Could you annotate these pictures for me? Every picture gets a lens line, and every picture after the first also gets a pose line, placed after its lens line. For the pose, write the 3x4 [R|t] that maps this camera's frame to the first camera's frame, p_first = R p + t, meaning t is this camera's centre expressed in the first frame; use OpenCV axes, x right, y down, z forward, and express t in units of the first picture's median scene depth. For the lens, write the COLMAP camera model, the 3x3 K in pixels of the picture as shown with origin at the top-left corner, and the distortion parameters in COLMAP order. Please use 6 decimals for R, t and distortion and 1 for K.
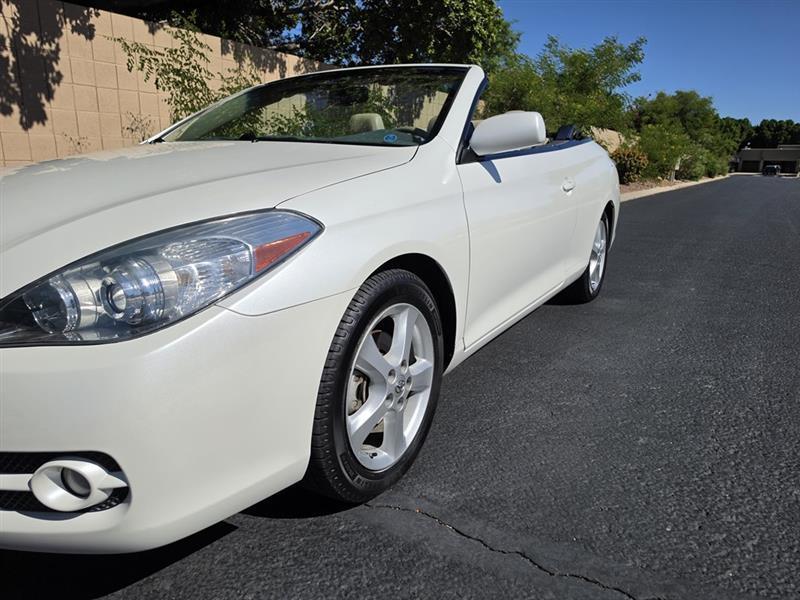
lens RADIAL K [[565.7, 0, 406.8], [0, 565.7, 307.9], [0, 0, 1]] dist [0.032837, -0.039623]
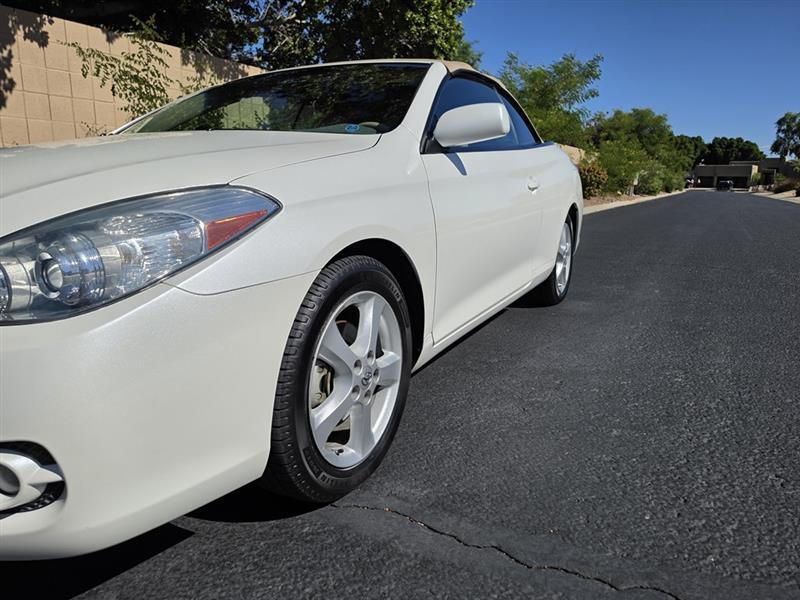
lens RADIAL K [[565.7, 0, 405.0], [0, 565.7, 305.3], [0, 0, 1]] dist [0.032837, -0.039623]
pose [[0.998472, -0.017891, 0.052277, 0.001996], [0.019683, 0.999229, -0.033981, 0.019583], [-0.051628, 0.034958, 0.998054, 0.016140]]
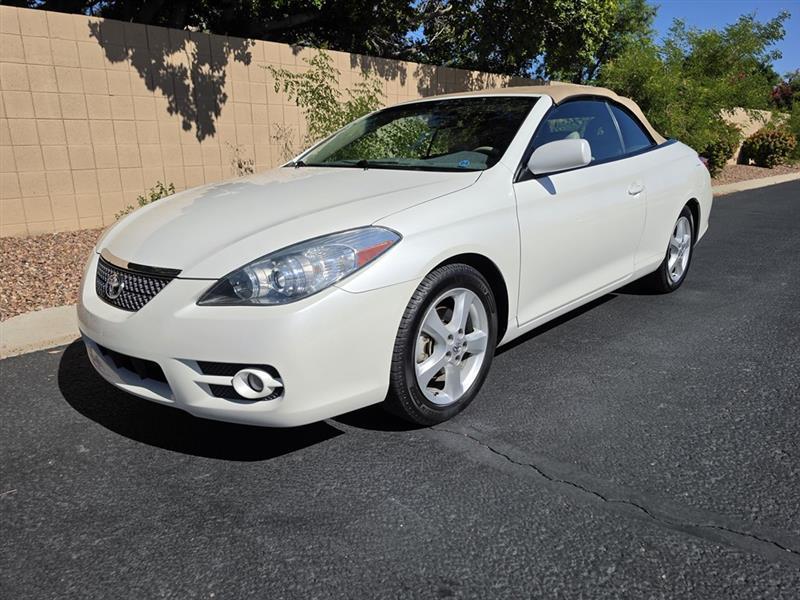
lens RADIAL K [[565.7, 0, 400.4], [0, 565.7, 296.6], [0, 0, 1]] dist [0.032837, -0.039623]
pose [[0.975507, 0.035524, -0.217081, 0.060122], [-0.033648, 0.999358, 0.012337, -0.000009], [0.217380, -0.004731, 0.976076, -0.161196]]
